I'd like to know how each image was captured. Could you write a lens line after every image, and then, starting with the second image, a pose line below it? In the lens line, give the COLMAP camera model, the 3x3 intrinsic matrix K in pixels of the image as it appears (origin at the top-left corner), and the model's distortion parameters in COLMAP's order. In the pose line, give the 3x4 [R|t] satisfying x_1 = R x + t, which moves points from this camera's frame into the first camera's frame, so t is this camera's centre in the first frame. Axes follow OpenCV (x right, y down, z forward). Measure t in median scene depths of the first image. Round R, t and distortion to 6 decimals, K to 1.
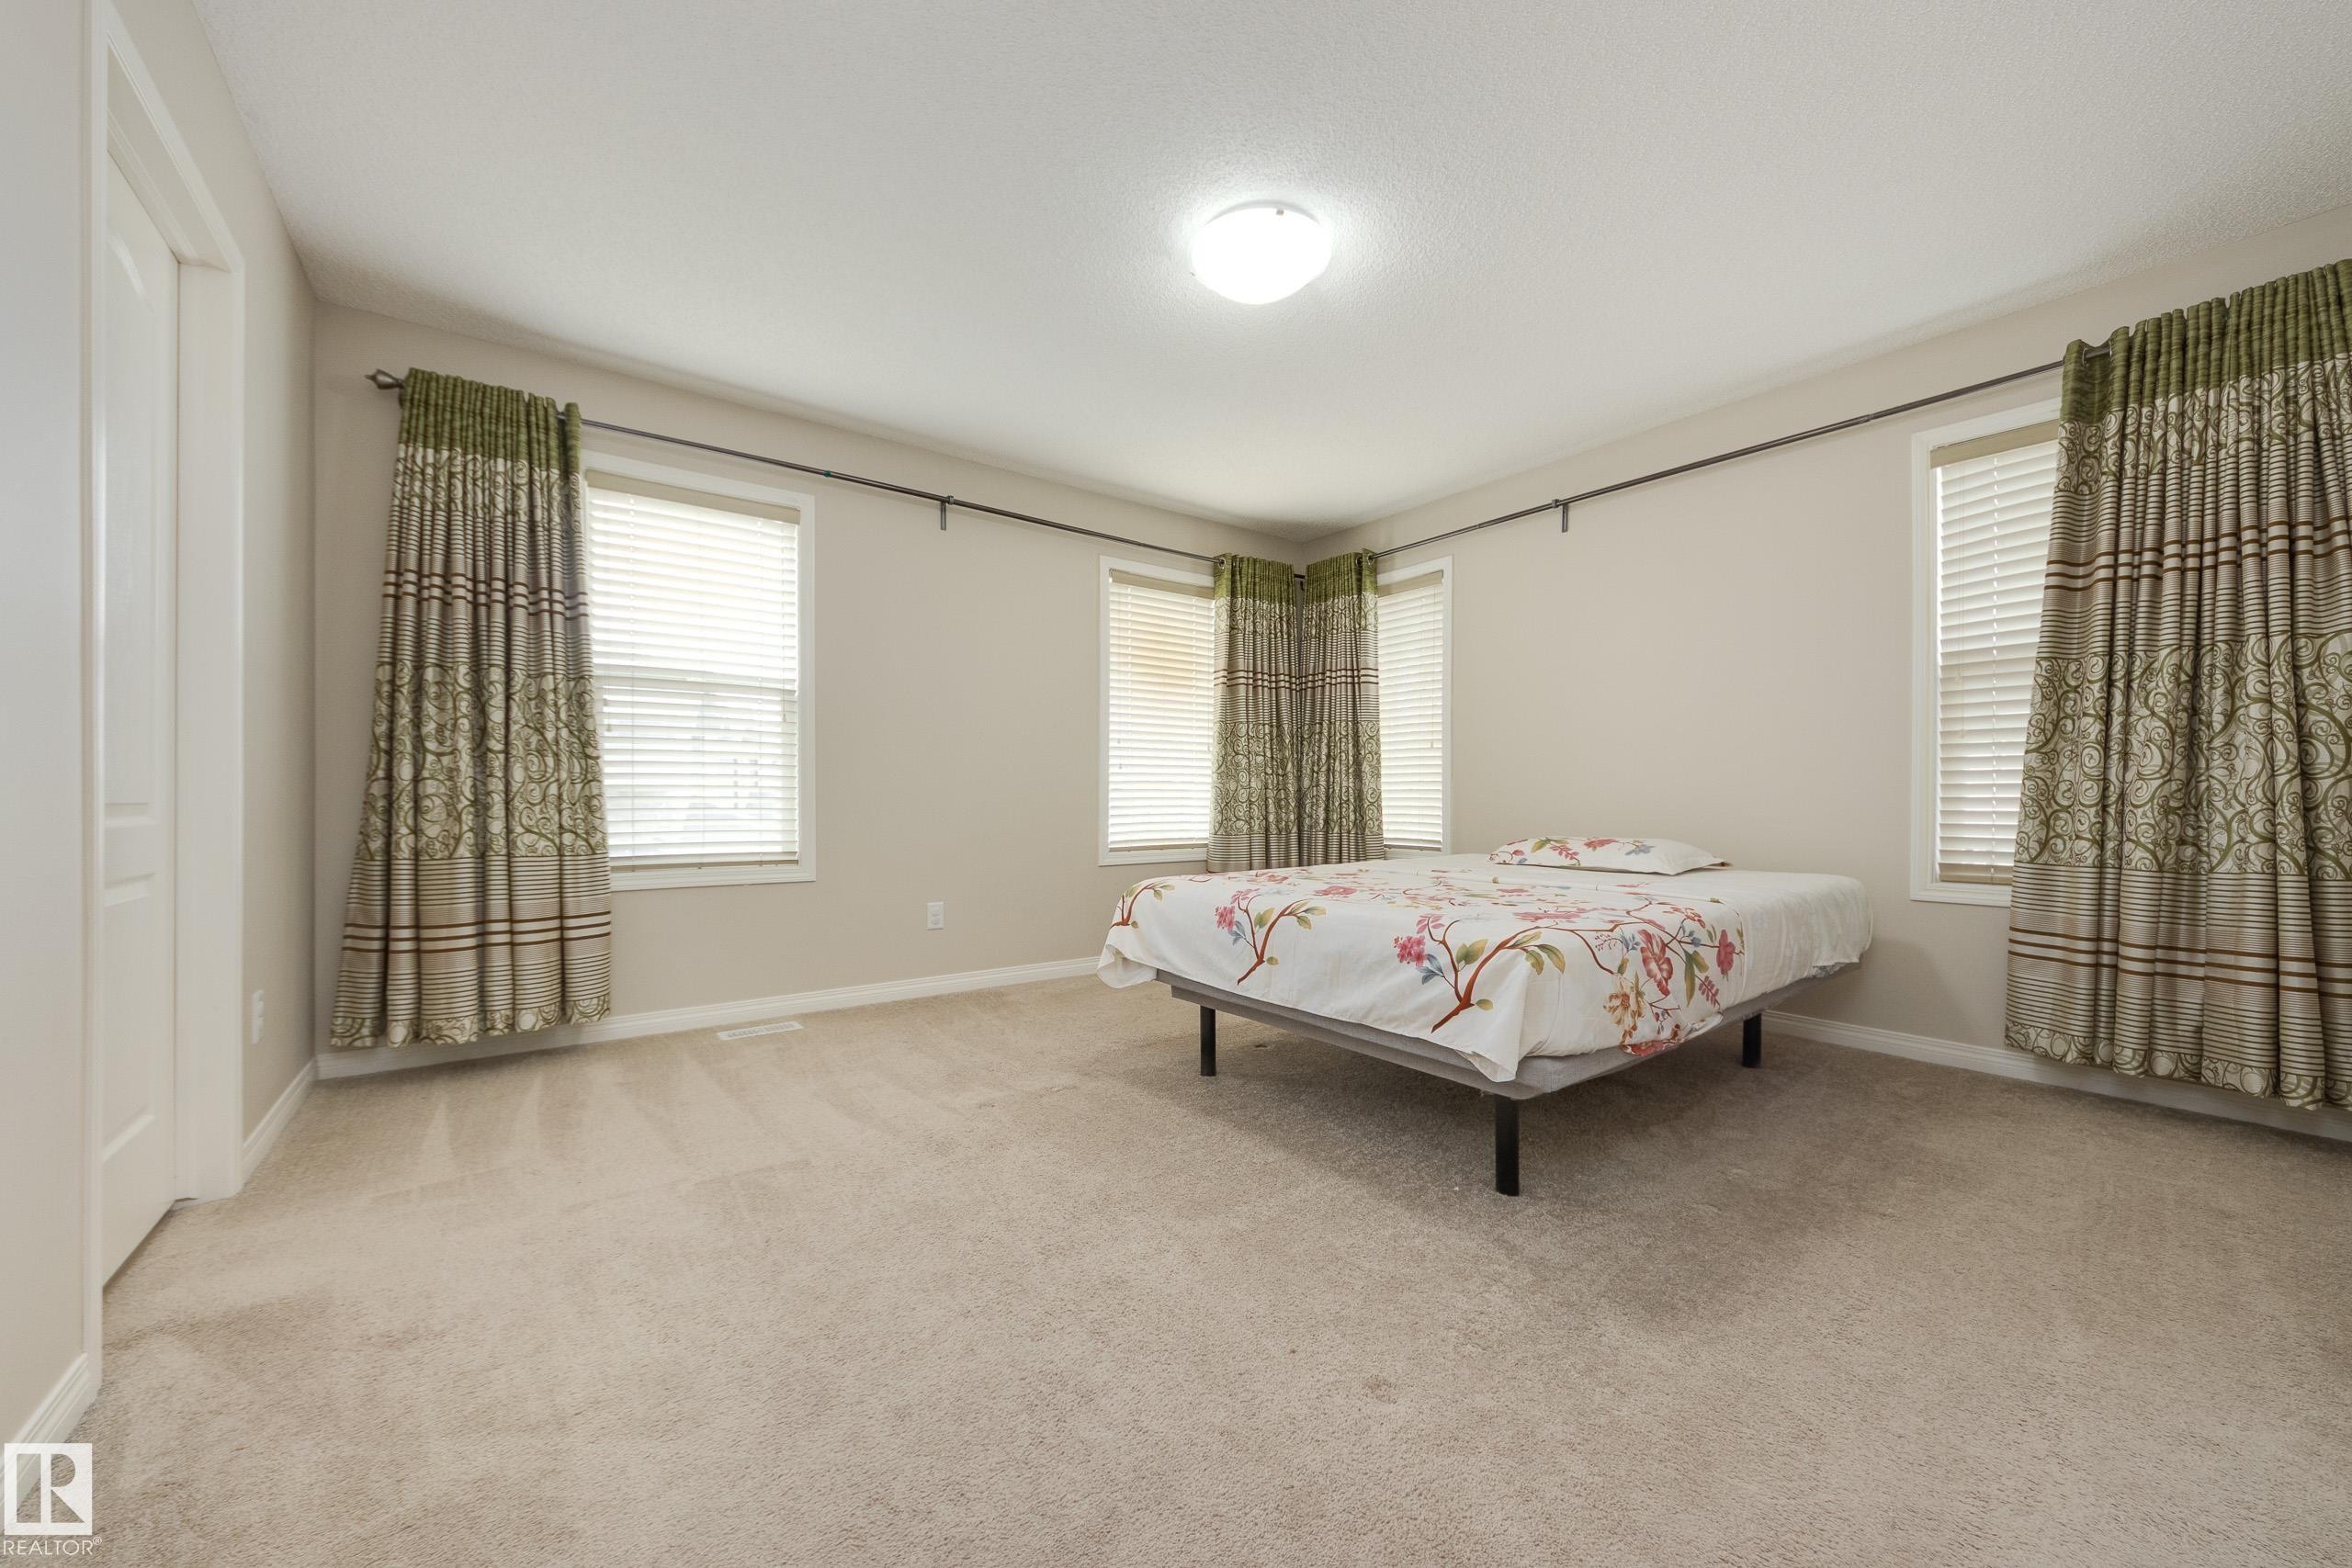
lens RADIAL K [[879.8, 0, 1176.1], [0, 879.8, 798.8], [0, 0, 1]] dist [0.001627, -0.000060]
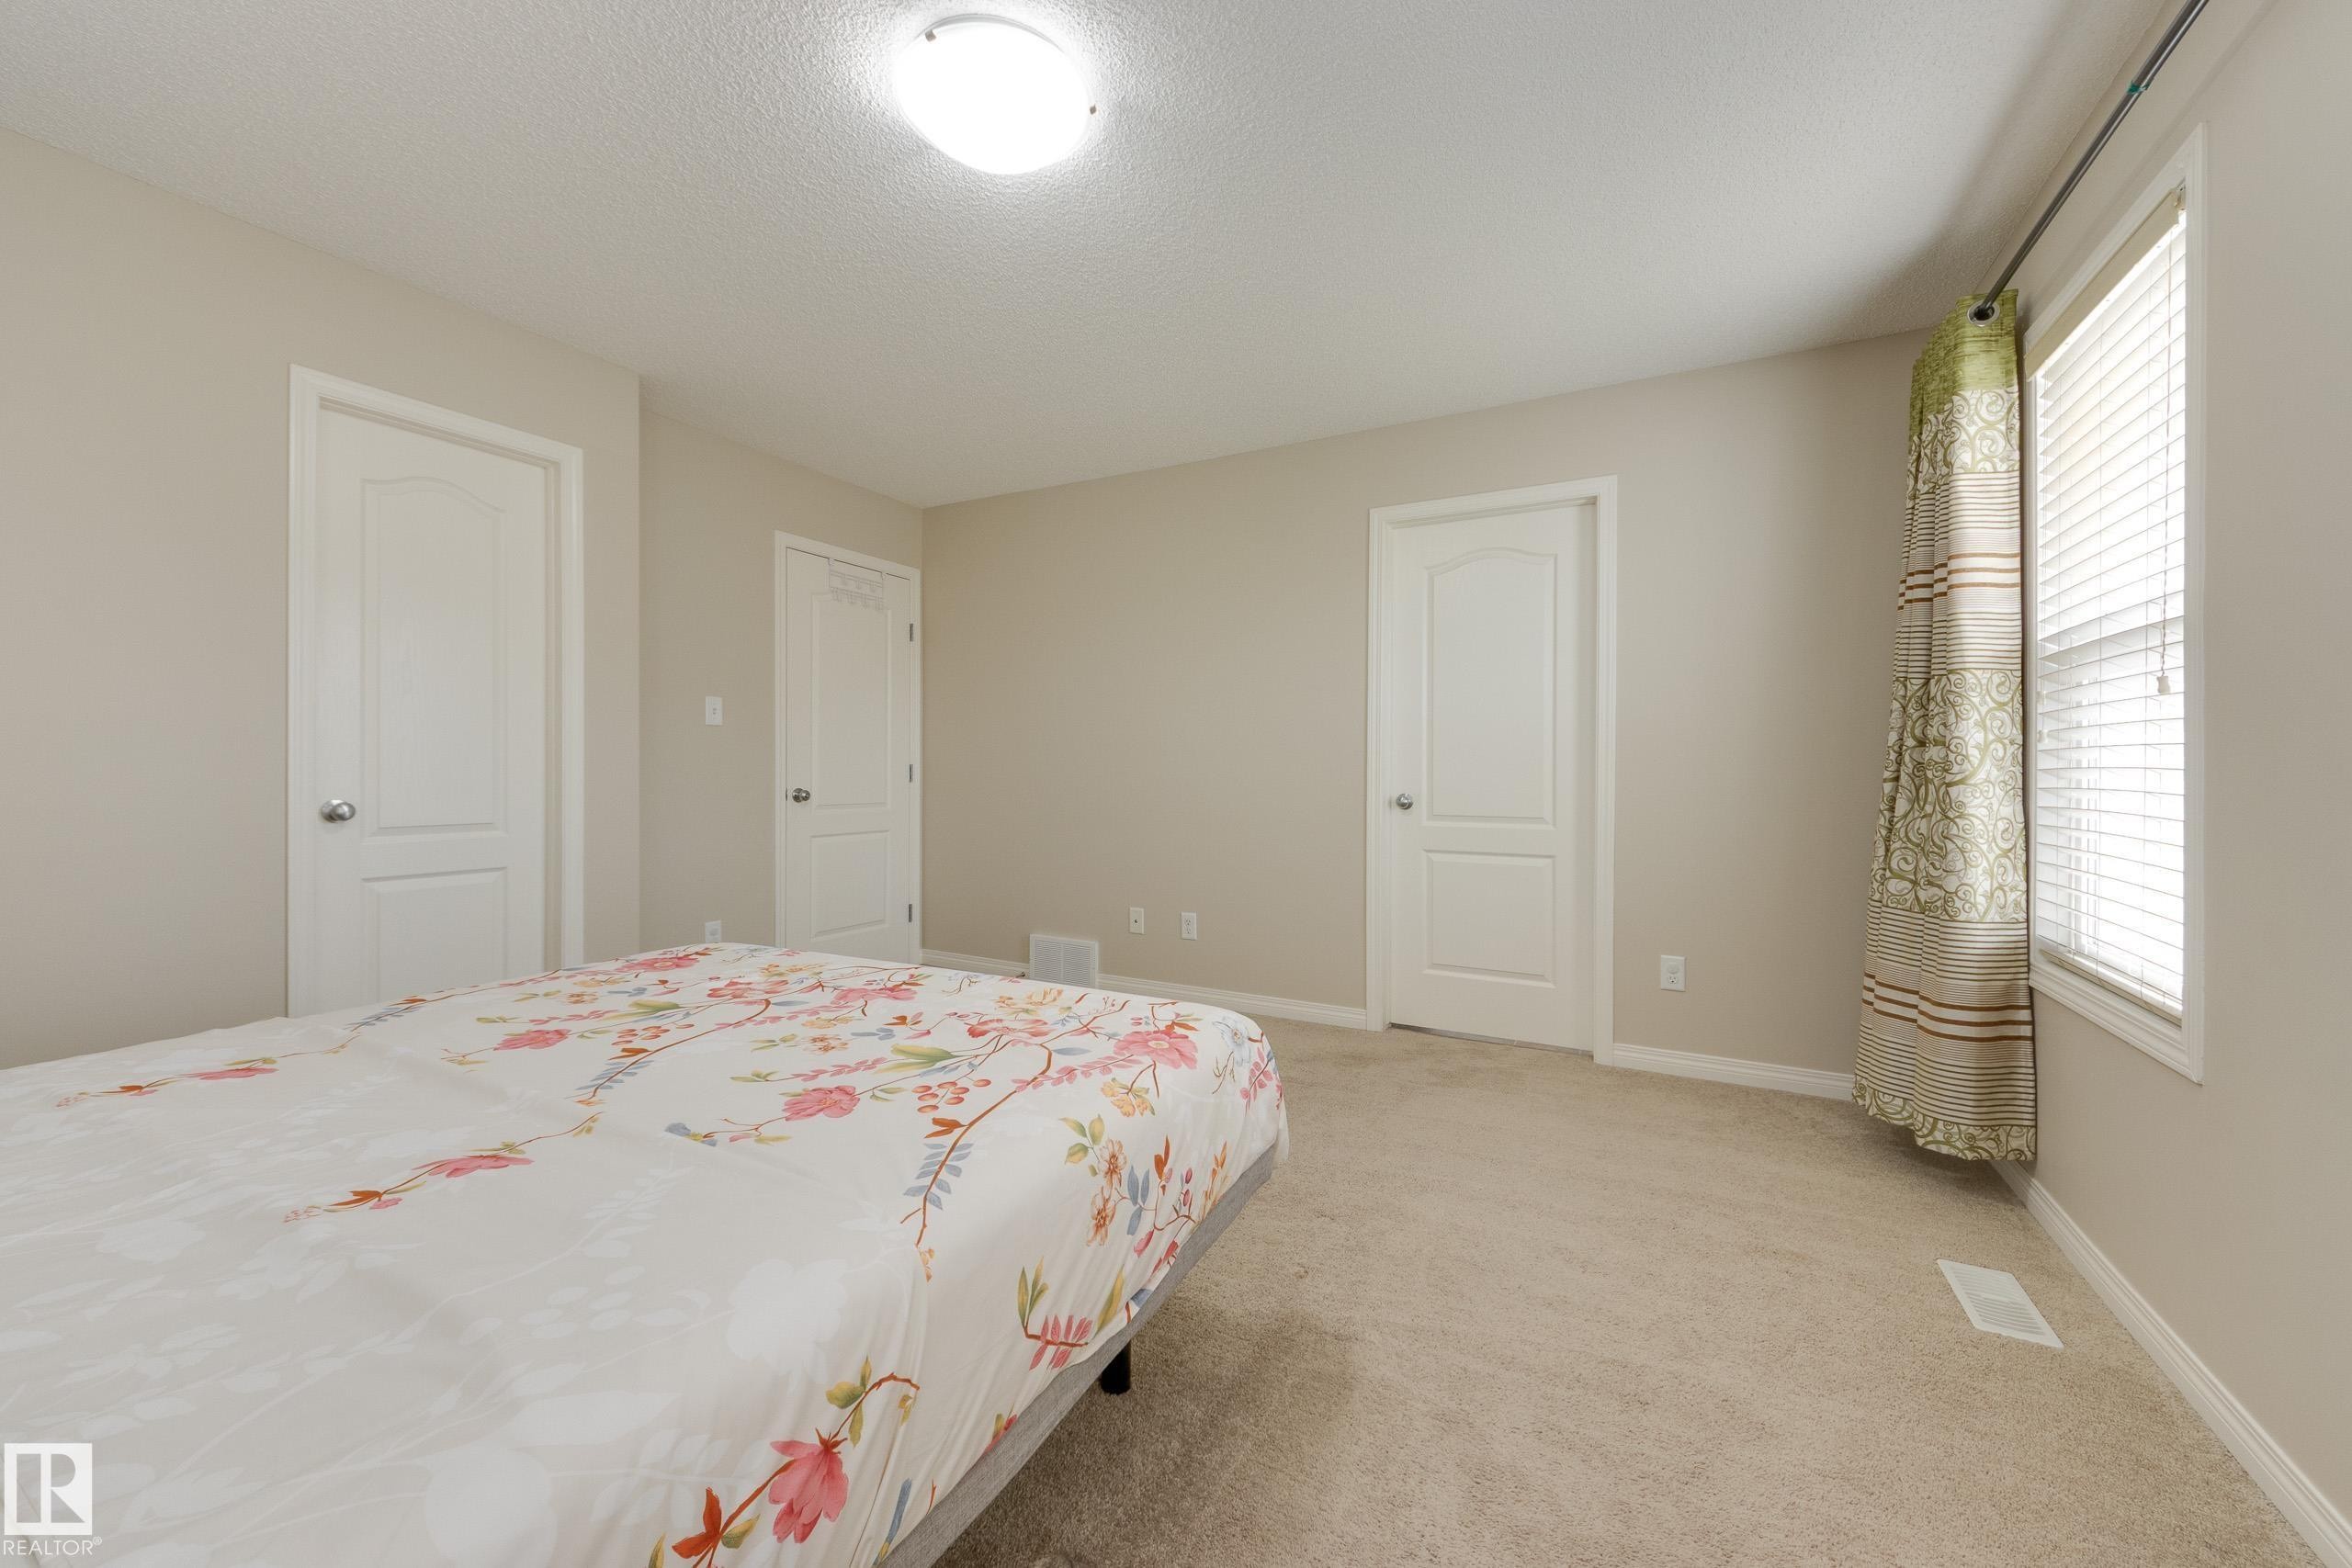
lens RADIAL K [[915.2, 0, 1176.9], [0, 915.2, 776.8], [0, 0, 1]] dist [0.002706, 0.000186]
pose [[-0.907024, -0.021753, -0.420516, 0.227395], [-0.022663, 0.999739, -0.002833, -0.035482], [0.420468, 0.006960, -0.907281, 1.422581]]
